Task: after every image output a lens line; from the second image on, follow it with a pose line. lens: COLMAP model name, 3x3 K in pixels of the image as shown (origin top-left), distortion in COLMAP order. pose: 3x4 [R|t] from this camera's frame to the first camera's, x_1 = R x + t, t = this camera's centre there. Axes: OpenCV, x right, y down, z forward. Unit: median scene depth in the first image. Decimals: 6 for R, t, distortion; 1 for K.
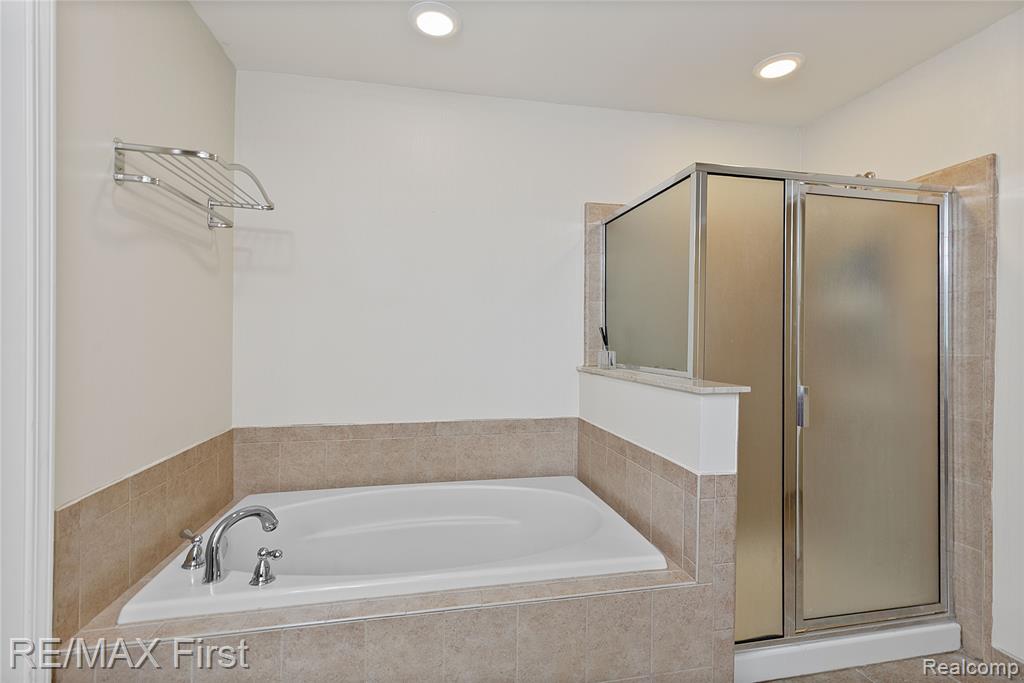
lens RADIAL K [[467.6, 0, 515.2], [0, 467.6, 338.9], [0, 0, 1]] dist [0.003030, 0.000090]
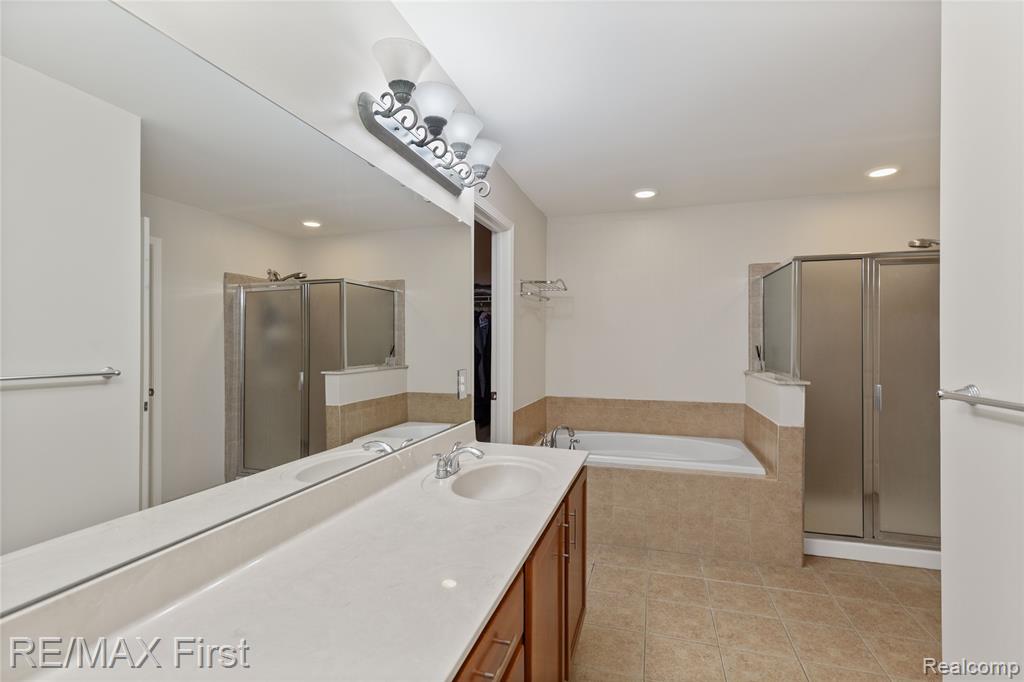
lens RADIAL K [[467.6, 0, 513.6], [0, 467.6, 341.6], [0, 0, 1]] dist [0.003030, 0.000090]
pose [[0.878858, -0.003575, -0.477070, 0.225185], [0.002016, 0.999991, -0.003780, -0.036466], [0.477079, 0.002360, 0.878857, -0.801281]]
